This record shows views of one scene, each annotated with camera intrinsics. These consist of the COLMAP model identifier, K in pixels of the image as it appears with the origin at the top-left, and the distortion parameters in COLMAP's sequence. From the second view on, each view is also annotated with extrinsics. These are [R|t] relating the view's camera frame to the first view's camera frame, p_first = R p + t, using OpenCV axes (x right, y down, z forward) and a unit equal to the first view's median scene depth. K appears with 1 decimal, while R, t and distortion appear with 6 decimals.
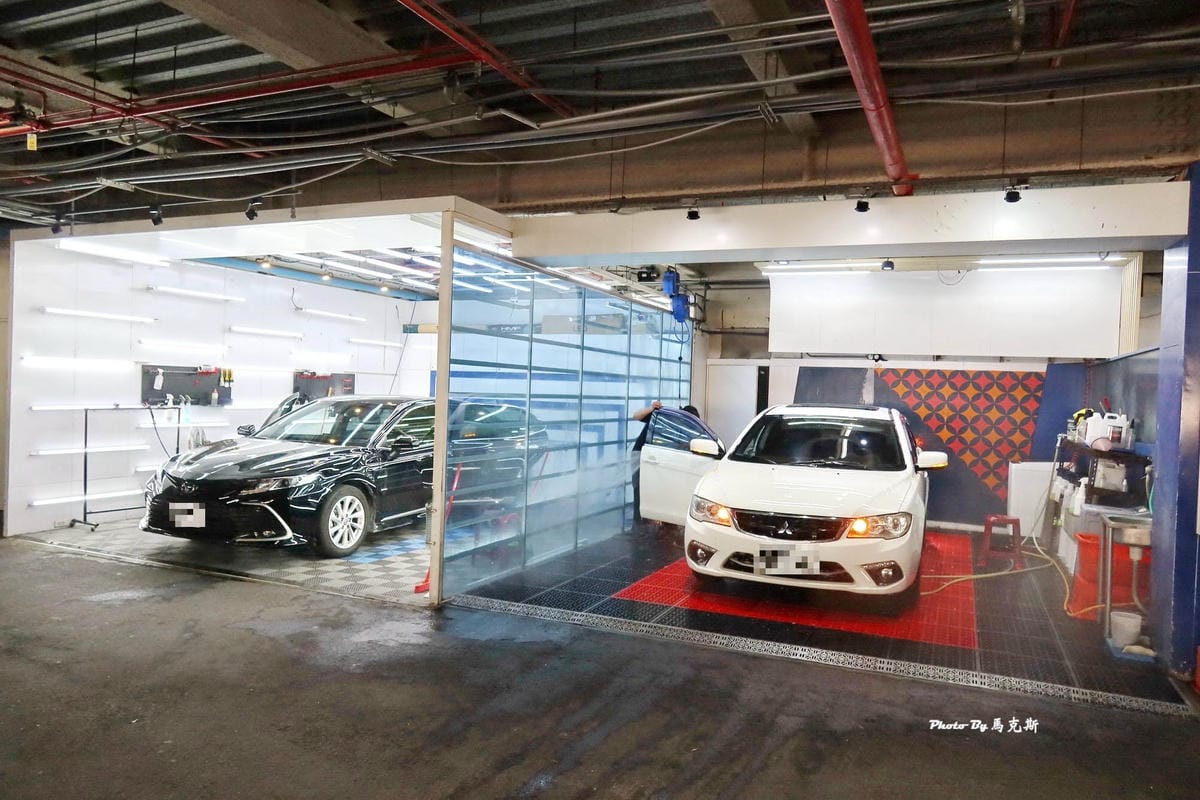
lens RADIAL K [[857.3, 0, 600.0], [0, 857.3, 400.0], [0, 0, 1]] dist [-0.008228, -0.001996]
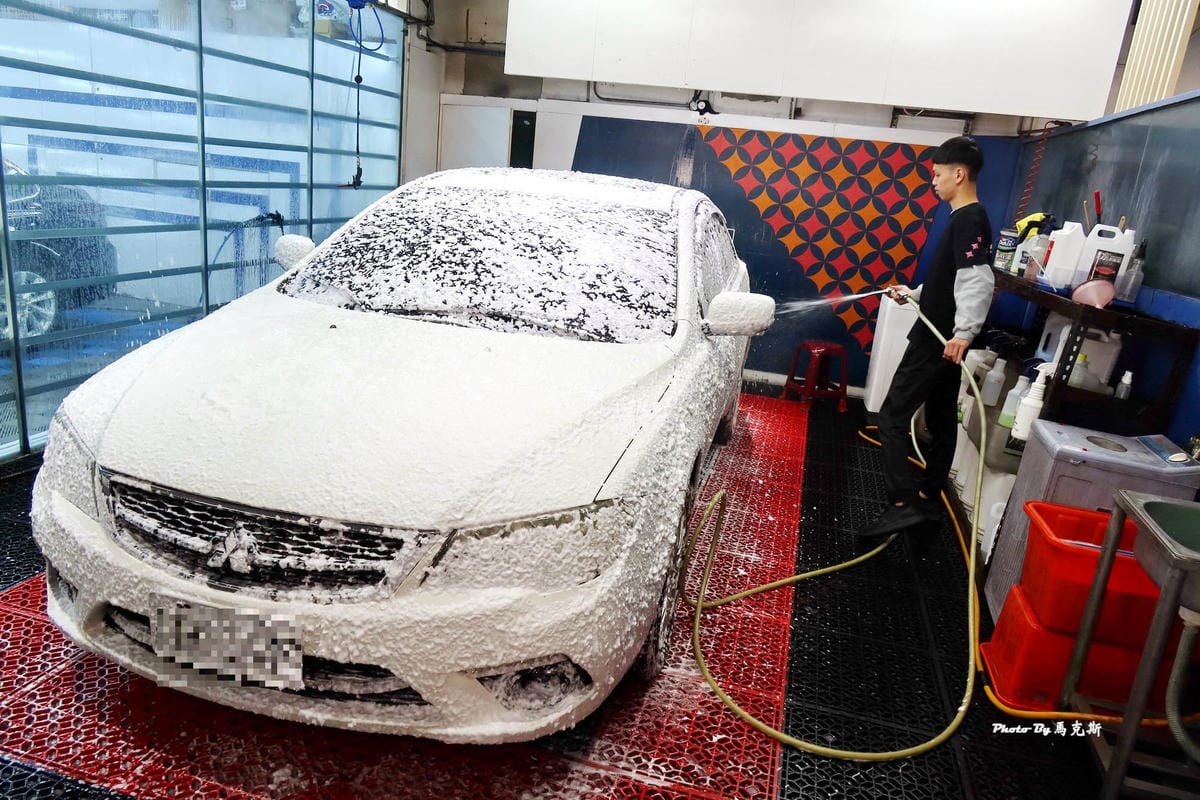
lens RADIAL K [[836.8, 0, 600.0], [0, 836.8, 400.0], [0, 0, 1]] dist [0.037530, 0.002125]
pose [[0.988039, 0.020891, 0.152783, 0.166547], [-0.059890, 0.964991, 0.255354, 0.003562], [-0.142100, -0.261450, 0.954700, 0.387552]]
